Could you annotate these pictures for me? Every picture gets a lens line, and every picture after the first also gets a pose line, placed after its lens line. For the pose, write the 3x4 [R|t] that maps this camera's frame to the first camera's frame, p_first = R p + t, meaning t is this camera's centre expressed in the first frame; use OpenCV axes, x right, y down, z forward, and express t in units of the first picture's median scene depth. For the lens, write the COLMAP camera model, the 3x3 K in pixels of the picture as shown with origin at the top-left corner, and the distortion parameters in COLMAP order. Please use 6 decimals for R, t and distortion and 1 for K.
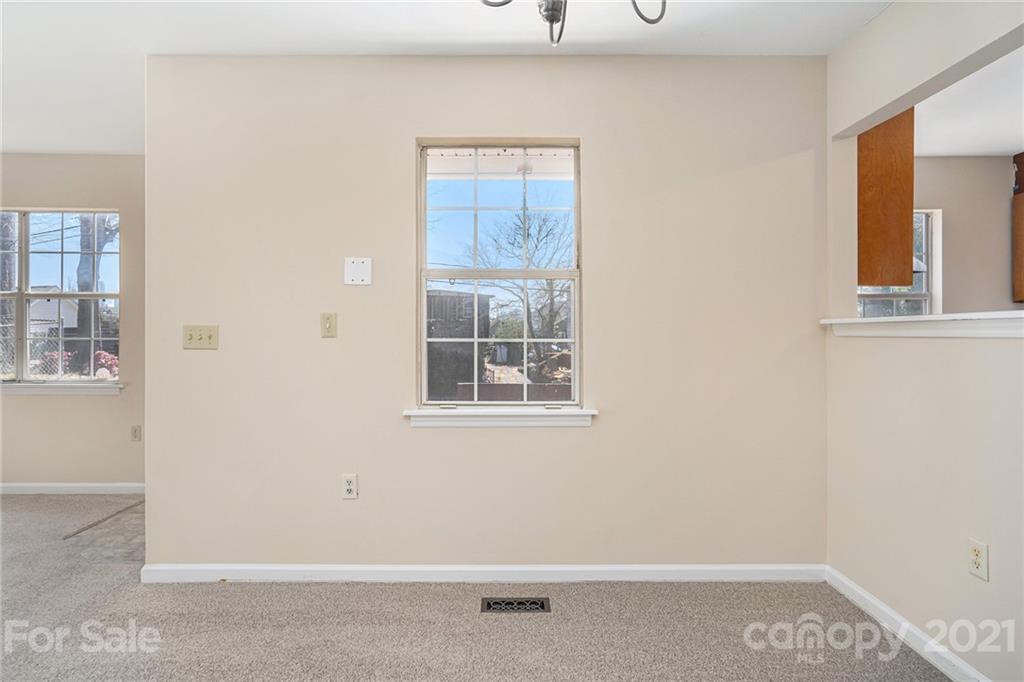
lens RADIAL K [[560.7, 0, 498.6], [0, 560.7, 343.3], [0, 0, 1]] dist [0.007355, 0.000999]
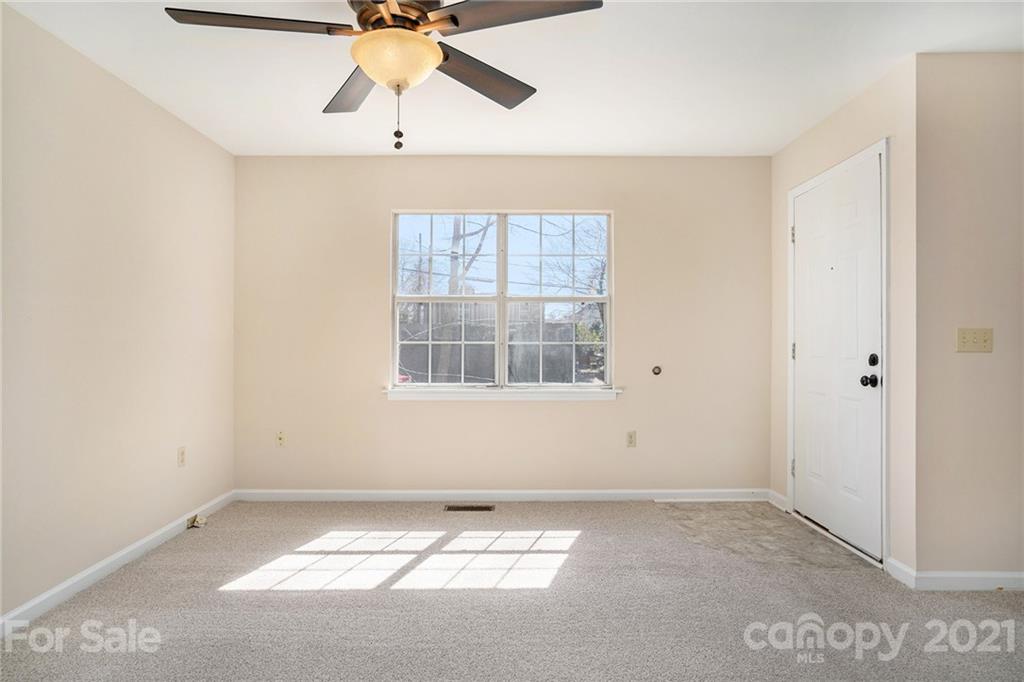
lens RADIAL K [[560.7, 0, 498.6], [0, 560.7, 343.3], [0, 0, 1]] dist [0.007355, 0.000999]
pose [[0.999822, 0.000778, 0.018834, -0.872222], [-0.000684, 0.999987, -0.004993, -0.001062], [-0.018838, 0.004979, 0.999810, 0.017086]]
